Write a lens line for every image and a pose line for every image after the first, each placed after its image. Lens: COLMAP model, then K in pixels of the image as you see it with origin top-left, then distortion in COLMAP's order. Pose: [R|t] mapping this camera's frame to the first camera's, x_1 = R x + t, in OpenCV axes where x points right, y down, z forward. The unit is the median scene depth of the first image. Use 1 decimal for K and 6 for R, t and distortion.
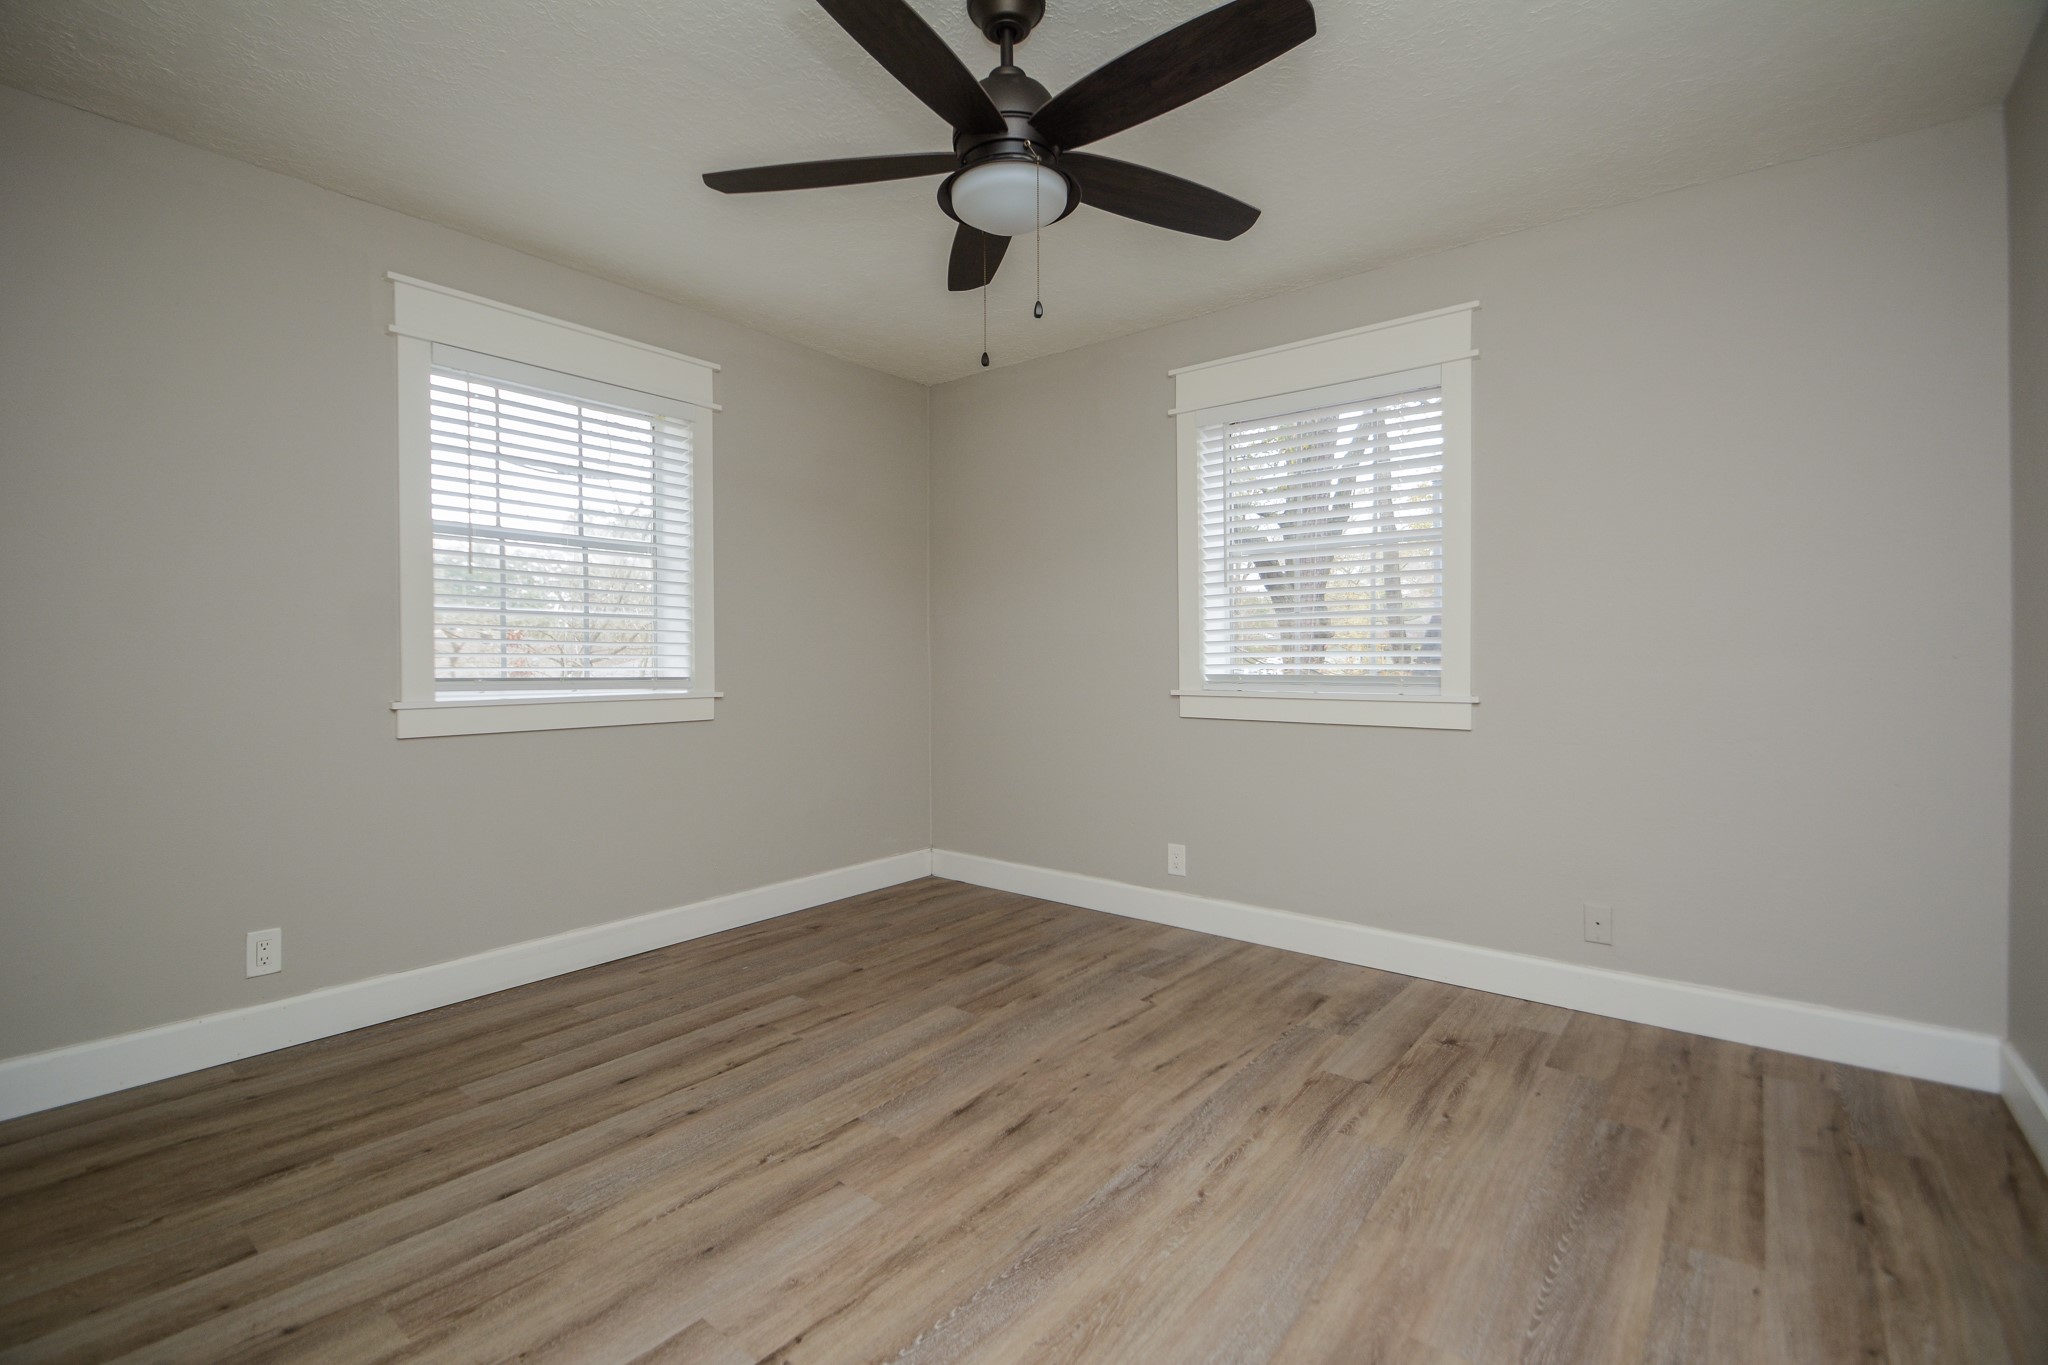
lens RADIAL K [[888.1, 0, 1008.3], [0, 888.1, 671.6], [0, 0, 1]] dist [0.016610, -0.018817]
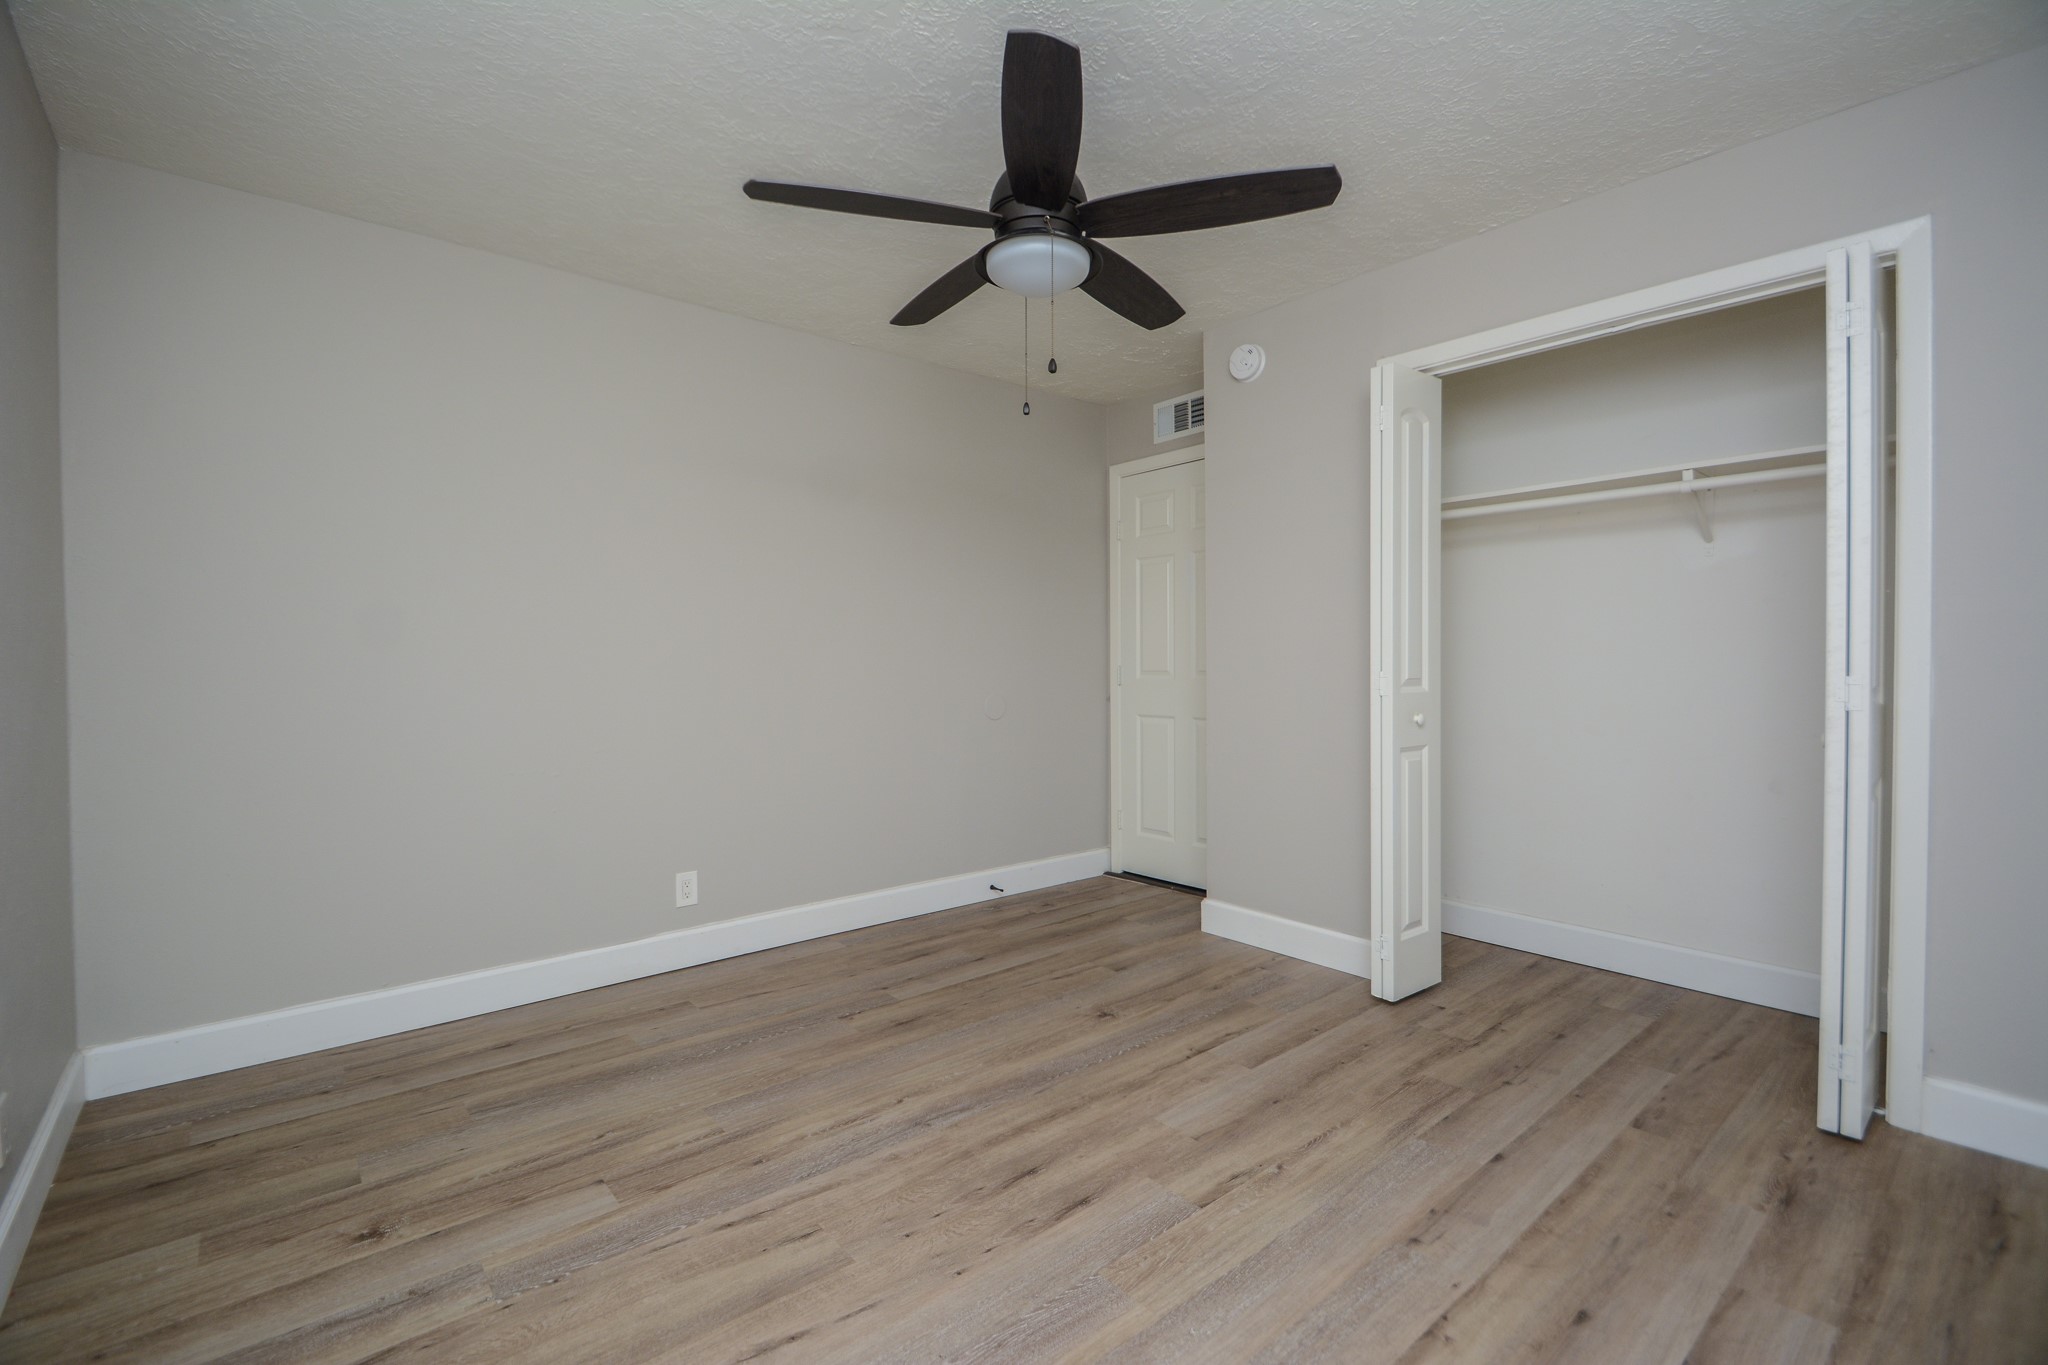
lens RADIAL K [[913.6, 0, 1030.9], [0, 913.6, 662.3], [0, 0, 1]] dist [-0.000260, -0.010355]
pose [[-0.985781, 0.008578, 0.167818, -0.173512], [0.010464, 0.999892, 0.010355, -0.042599], [-0.167711, 0.011964, -0.985764, 2.063987]]
